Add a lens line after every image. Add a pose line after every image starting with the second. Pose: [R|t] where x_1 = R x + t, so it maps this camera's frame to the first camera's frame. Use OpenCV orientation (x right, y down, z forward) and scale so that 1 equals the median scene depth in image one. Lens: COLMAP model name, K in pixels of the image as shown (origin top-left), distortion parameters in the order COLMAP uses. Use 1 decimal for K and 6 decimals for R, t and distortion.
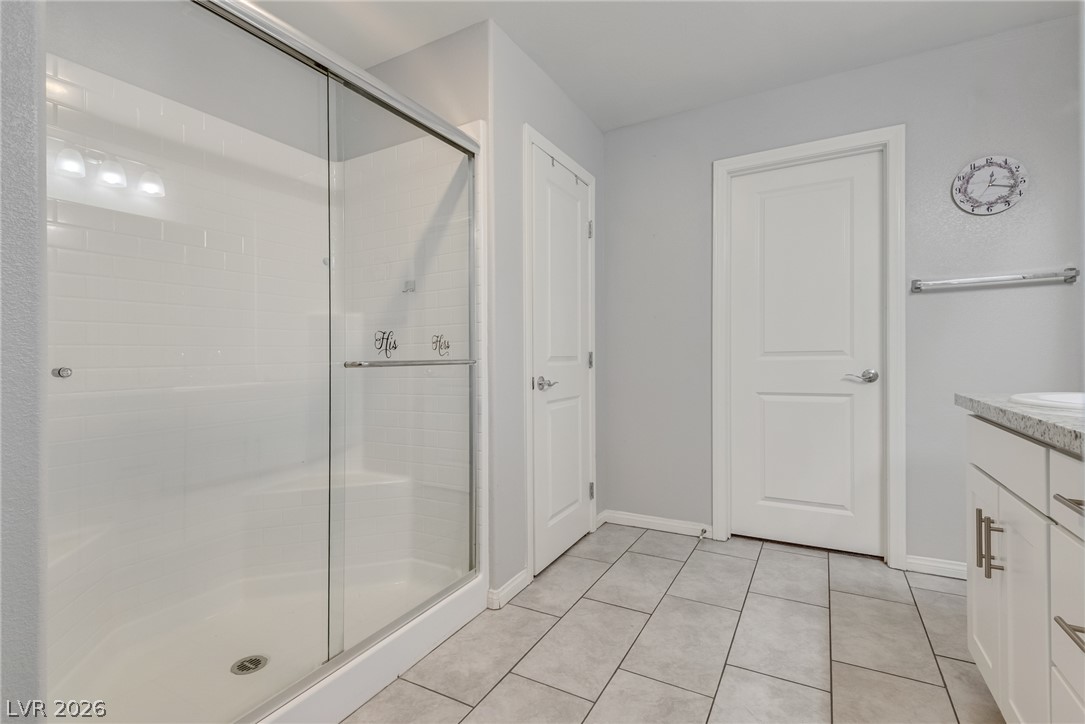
lens RADIAL K [[510.0, 0, 547.3], [0, 510.0, 359.0], [0, 0, 1]] dist [0.022325, -0.004193]
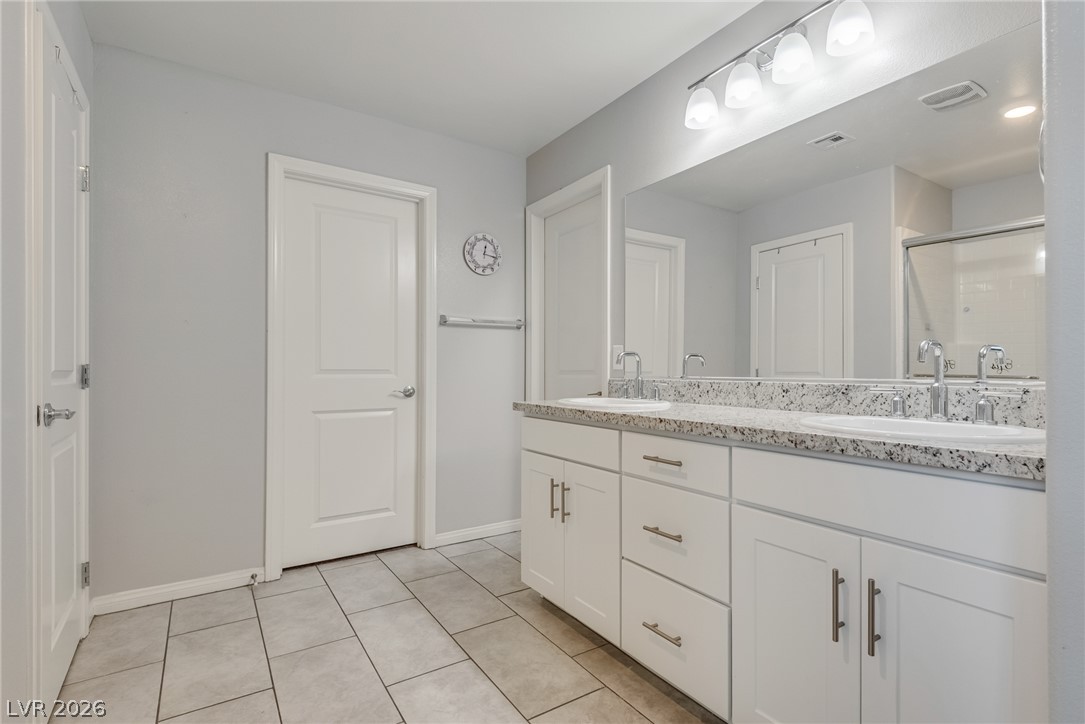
lens RADIAL K [[510.0, 0, 537.9], [0, 510.0, 375.4], [0, 0, 1]] dist [0.022325, -0.004193]
pose [[0.473173, 0.008748, 0.880926, -0.276012], [-0.005580, 0.999960, -0.006933, 0.002418], [-0.880952, -0.001635, 0.473203, 0.201237]]
